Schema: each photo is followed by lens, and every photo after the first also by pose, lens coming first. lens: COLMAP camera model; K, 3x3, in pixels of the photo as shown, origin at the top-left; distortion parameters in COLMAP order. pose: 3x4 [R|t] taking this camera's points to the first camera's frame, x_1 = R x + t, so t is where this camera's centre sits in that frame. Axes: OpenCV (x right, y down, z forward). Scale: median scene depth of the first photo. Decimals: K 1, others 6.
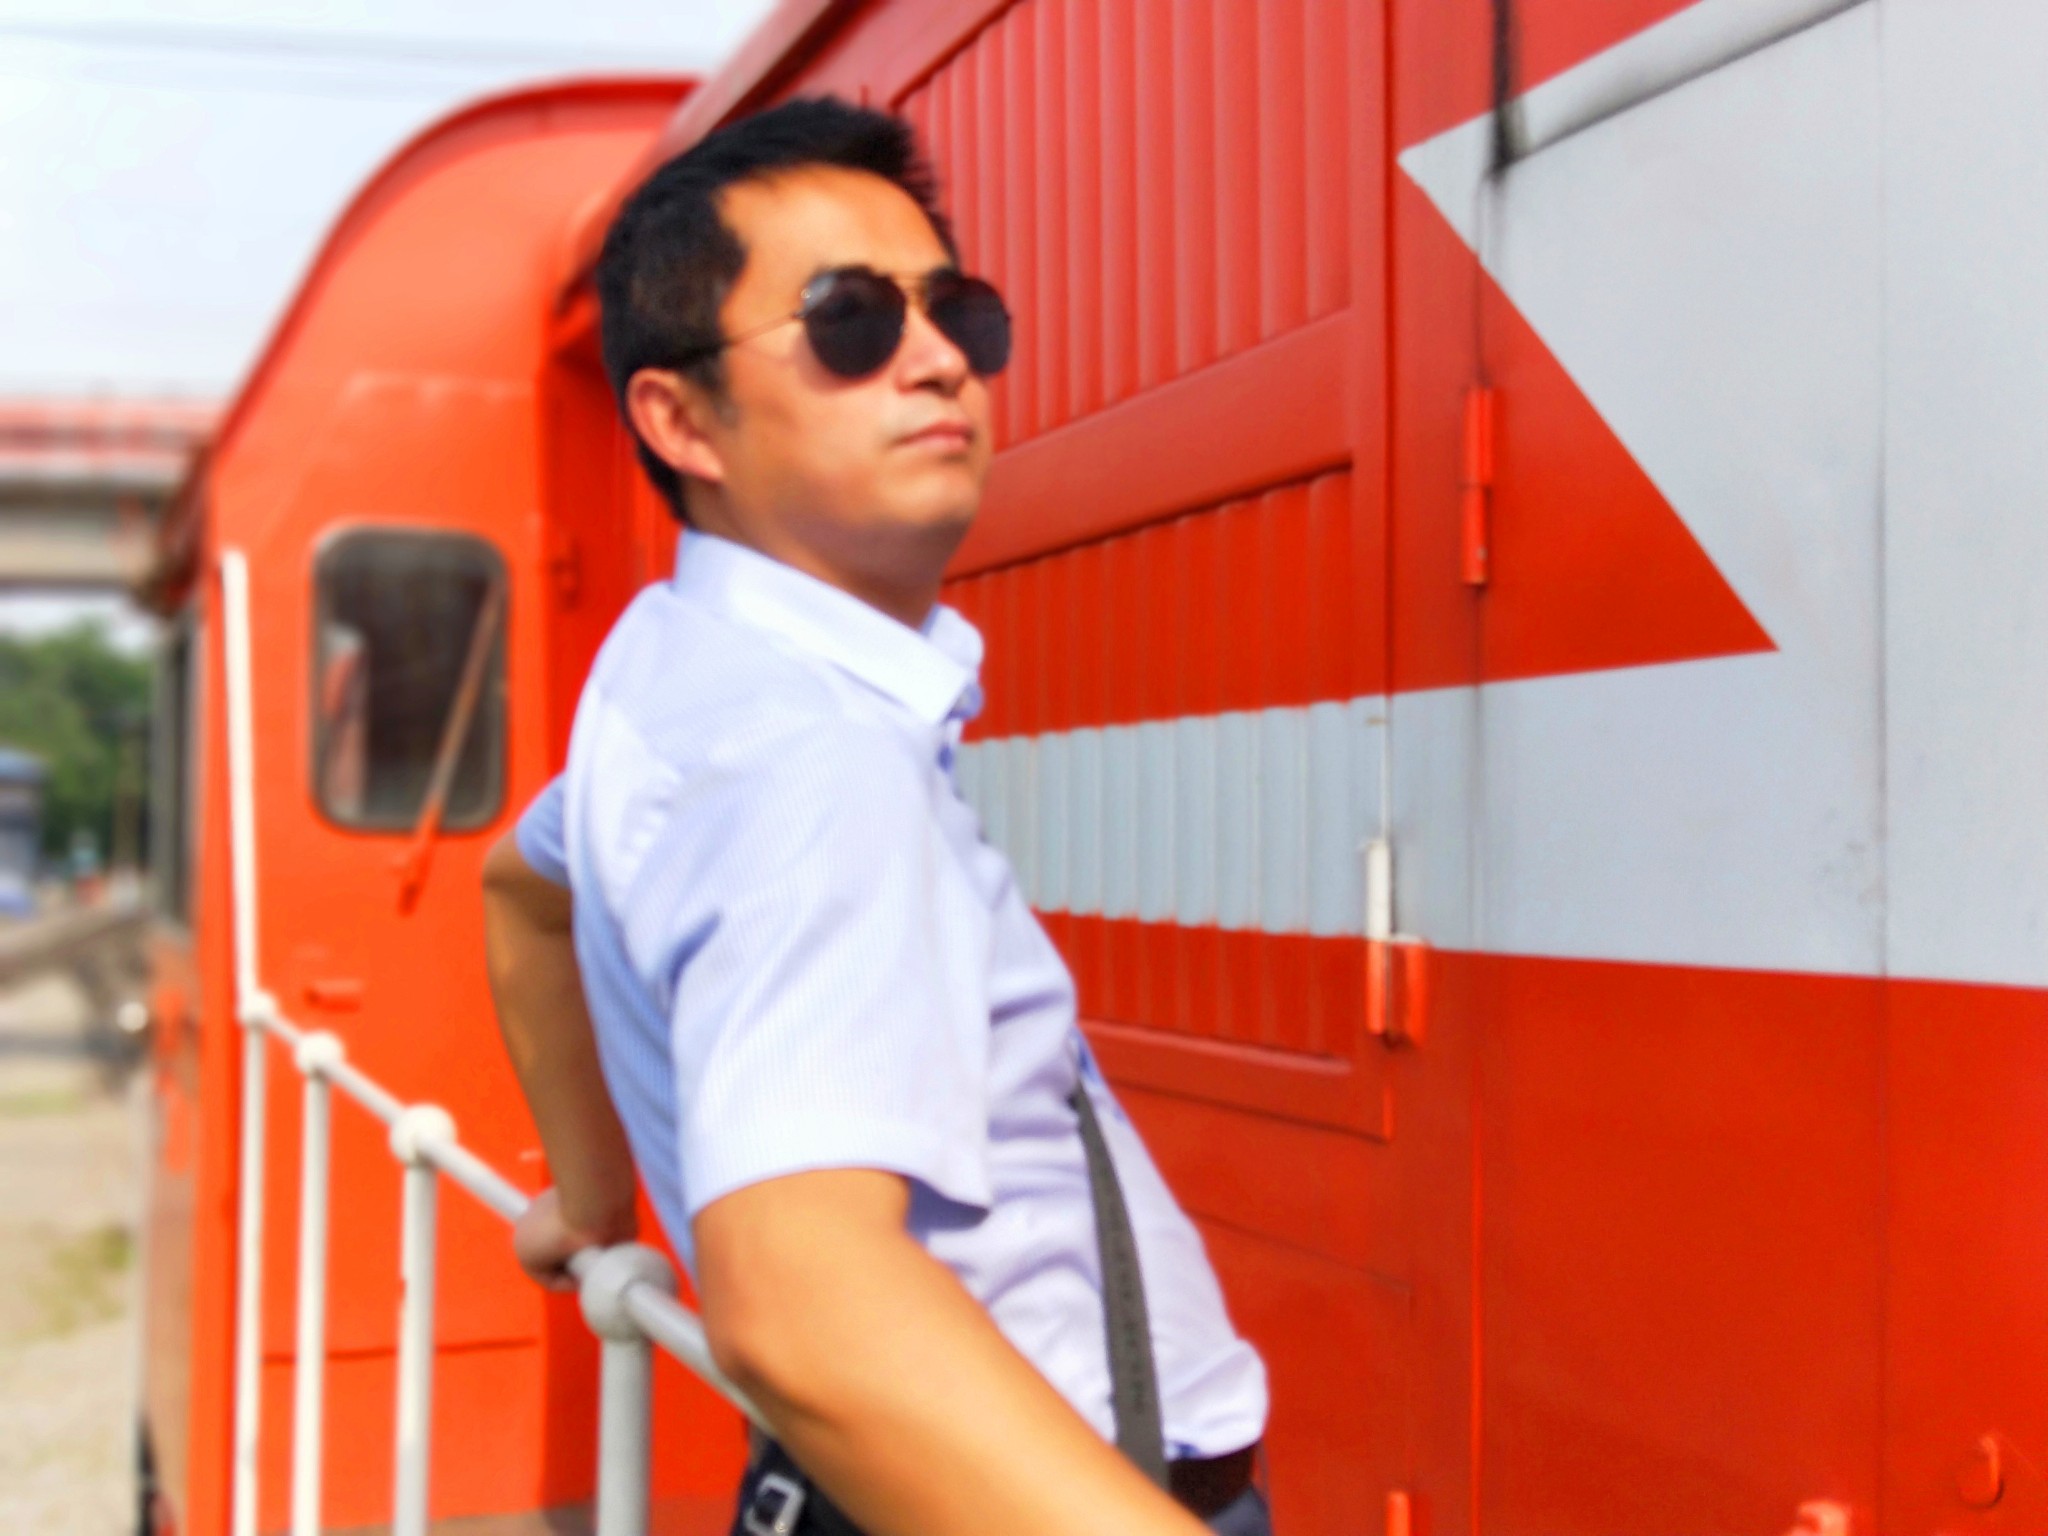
lens RADIAL K [[2450.7, 0, 1054.6], [0, 2450.7, 783.1], [0, 0, 1]] dist [0.255582, -0.762470]
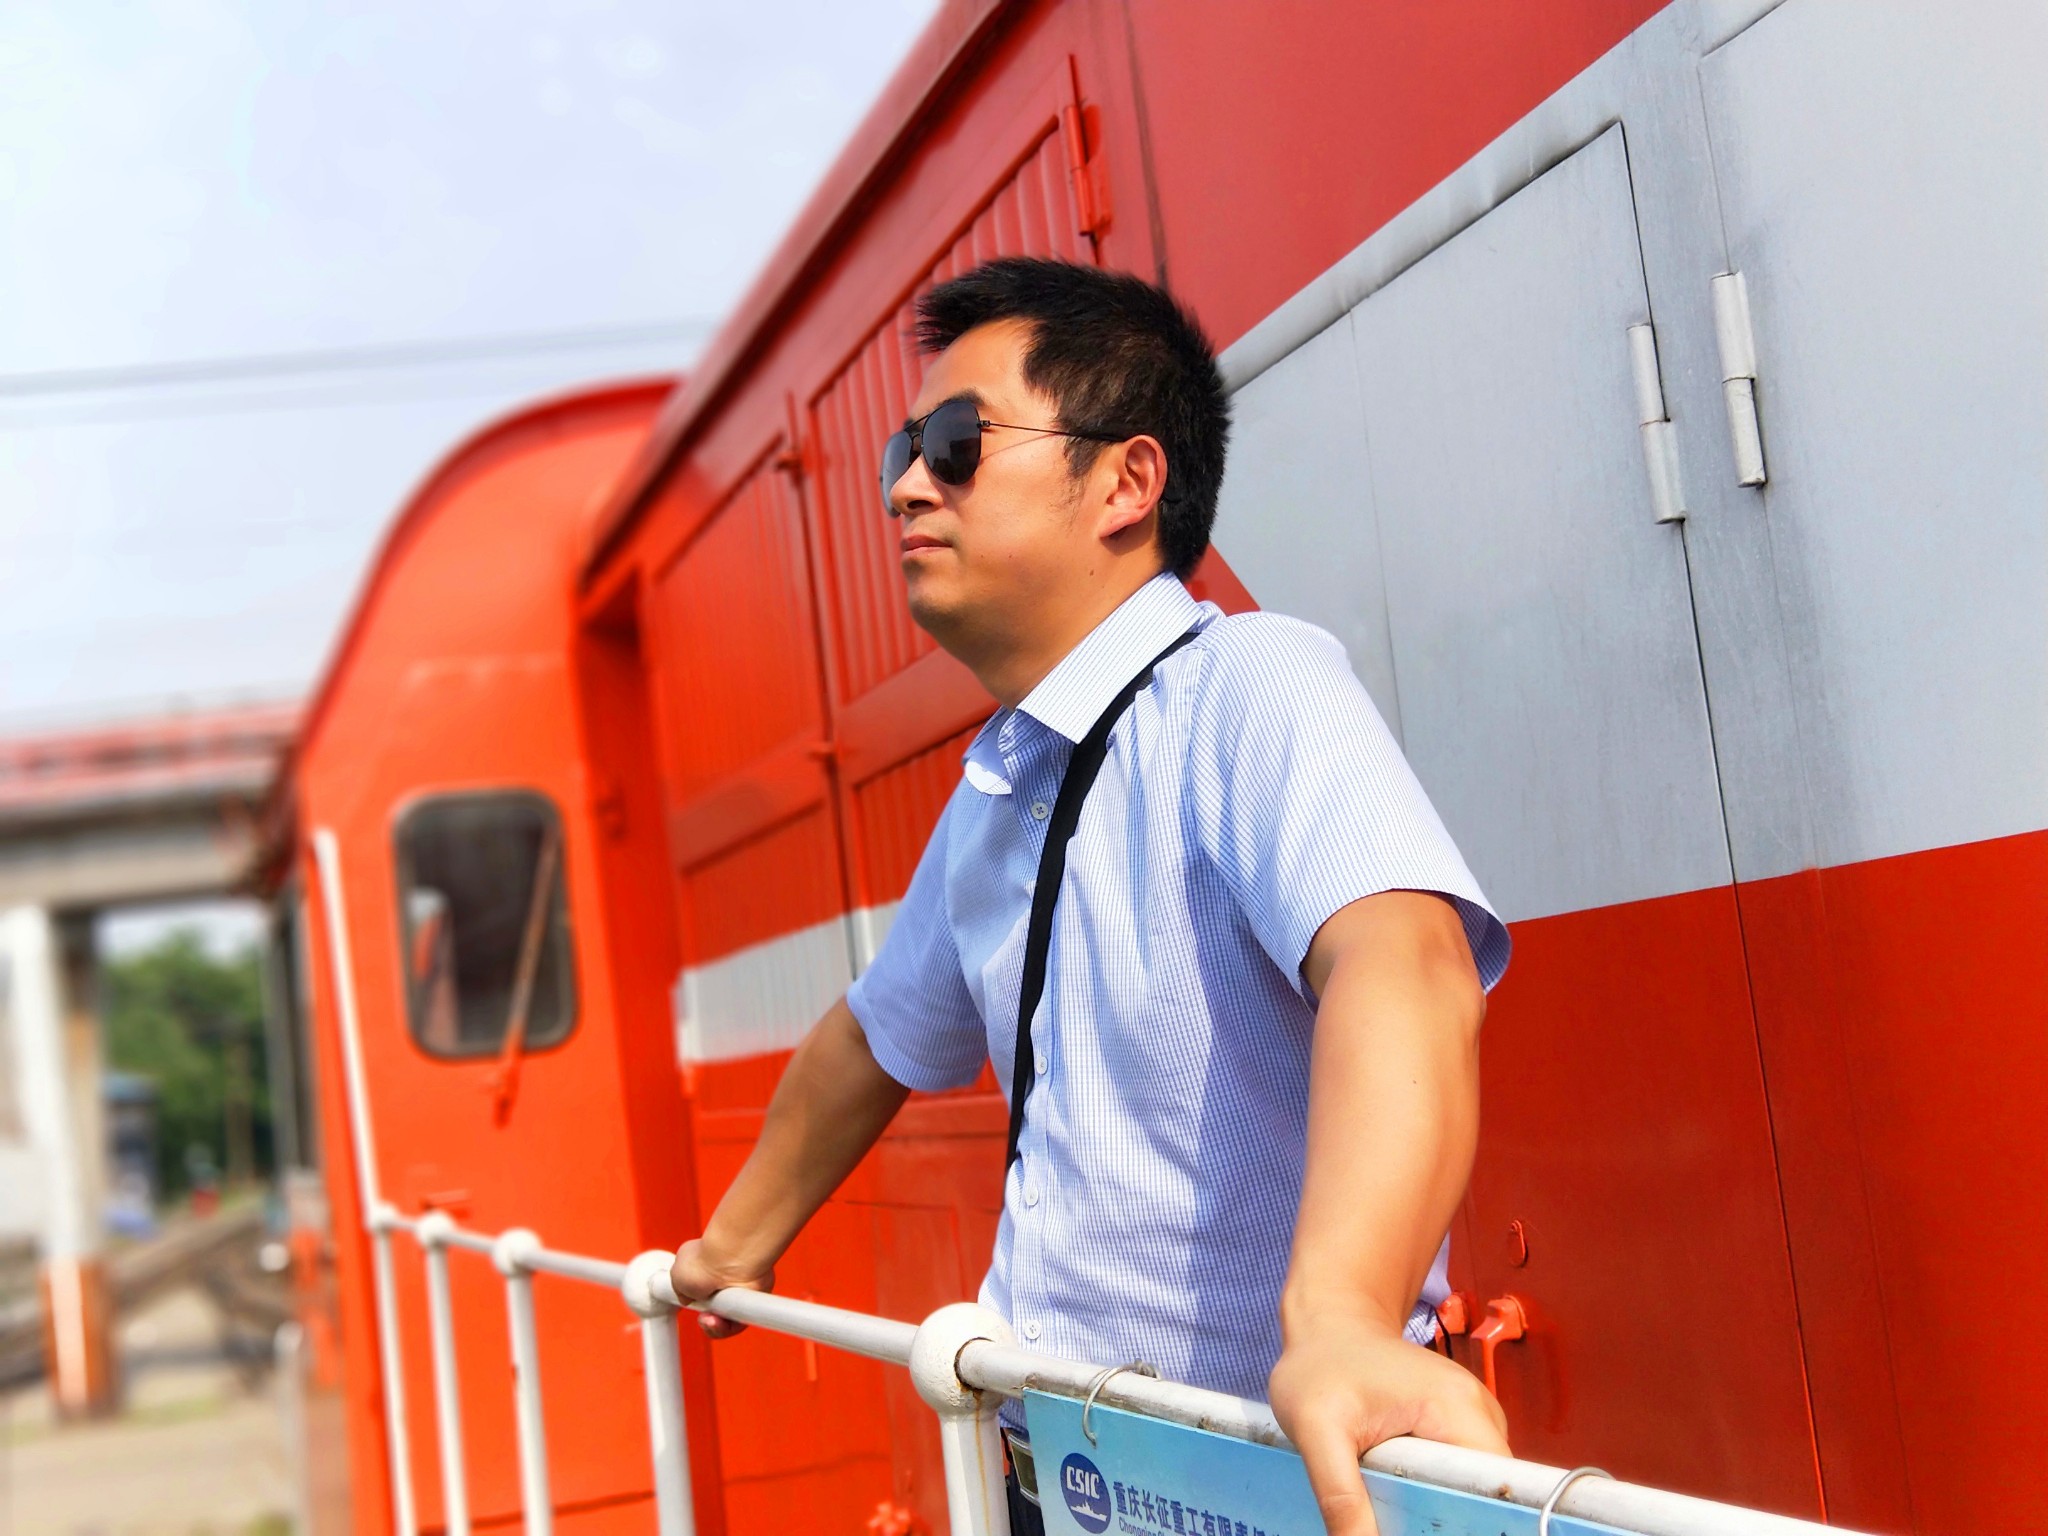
lens RADIAL K [[2467.9, 0, 1071.3], [0, 2467.9, 761.5], [0, 0, 1]] dist [0.207217, -0.694806]
pose [[0.991932, -0.124763, -0.022474, 0.043548], [0.122322, 0.988513, -0.088766, 0.020282], [0.033291, 0.085301, 0.995799, -0.140802]]
